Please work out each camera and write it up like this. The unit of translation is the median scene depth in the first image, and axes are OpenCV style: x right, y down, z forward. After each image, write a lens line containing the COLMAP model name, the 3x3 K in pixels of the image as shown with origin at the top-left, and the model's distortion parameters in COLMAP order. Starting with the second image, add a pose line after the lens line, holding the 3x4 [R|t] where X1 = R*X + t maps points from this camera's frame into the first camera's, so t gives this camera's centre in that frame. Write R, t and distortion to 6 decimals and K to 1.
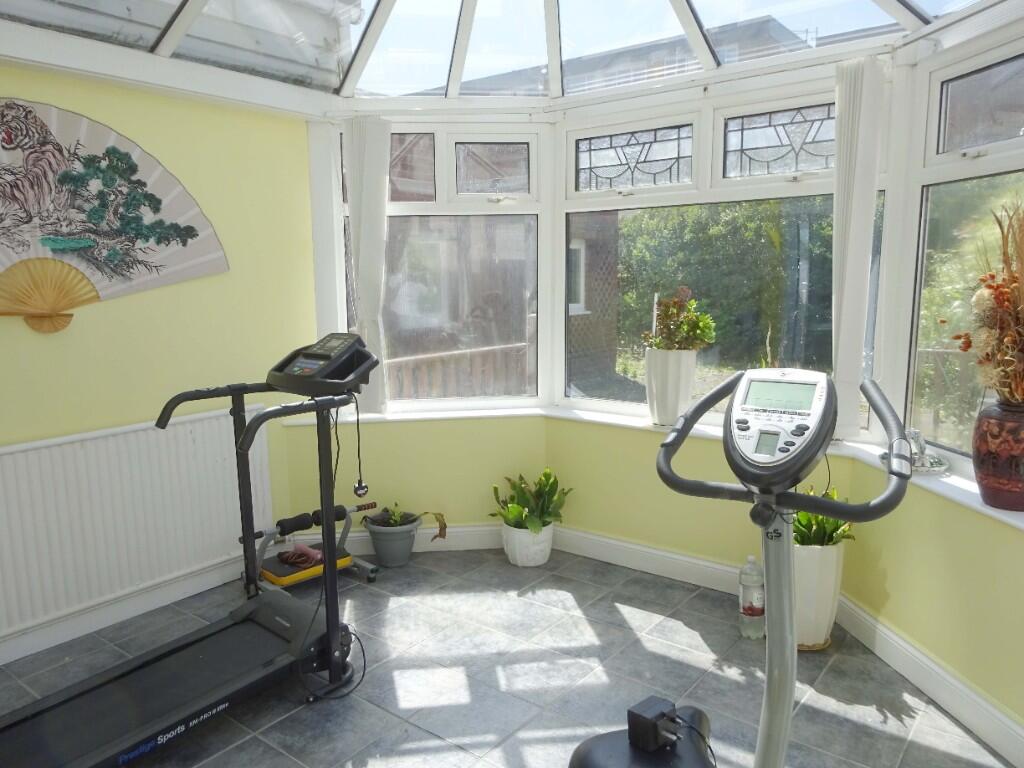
lens RADIAL K [[746.4, 0, 519.3], [0, 746.4, 389.2], [0, 0, 1]] dist [-0.007533, -0.008934]
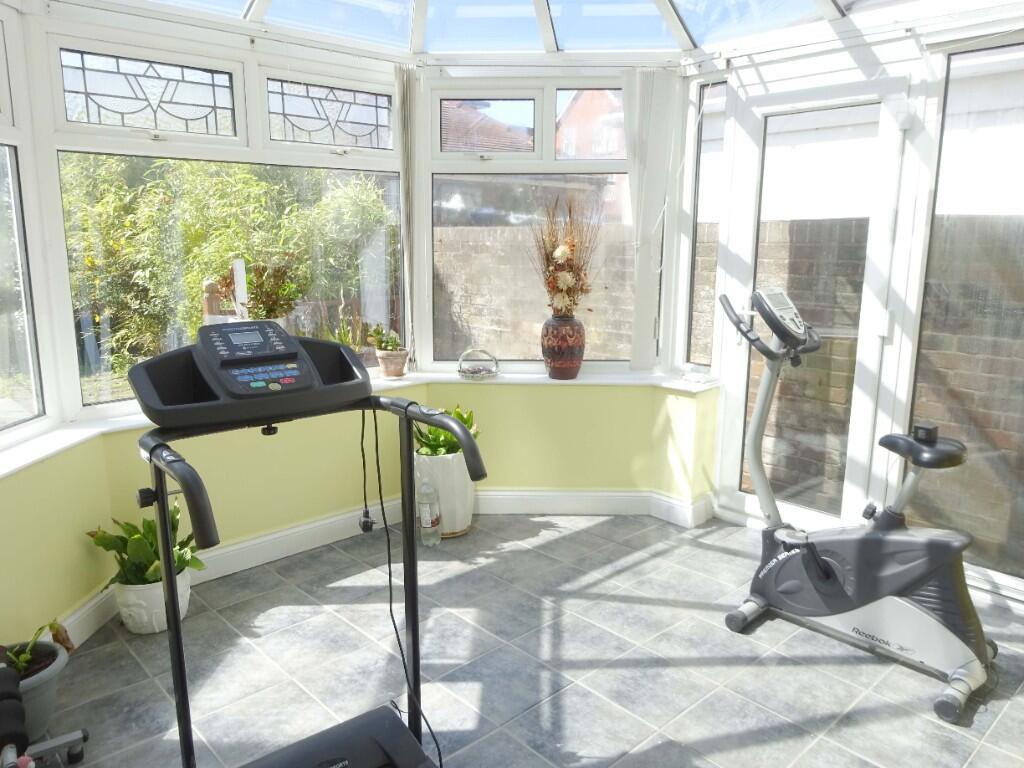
lens RADIAL K [[746.4, 0, 520.1], [0, 746.4, 381.7], [0, 0, 1]] dist [-0.007533, -0.008934]
pose [[0.158504, -0.175763, 0.971588, -0.729710], [0.148143, 0.977122, 0.152596, -0.077388], [-0.976181, 0.119747, 0.180916, 0.576989]]
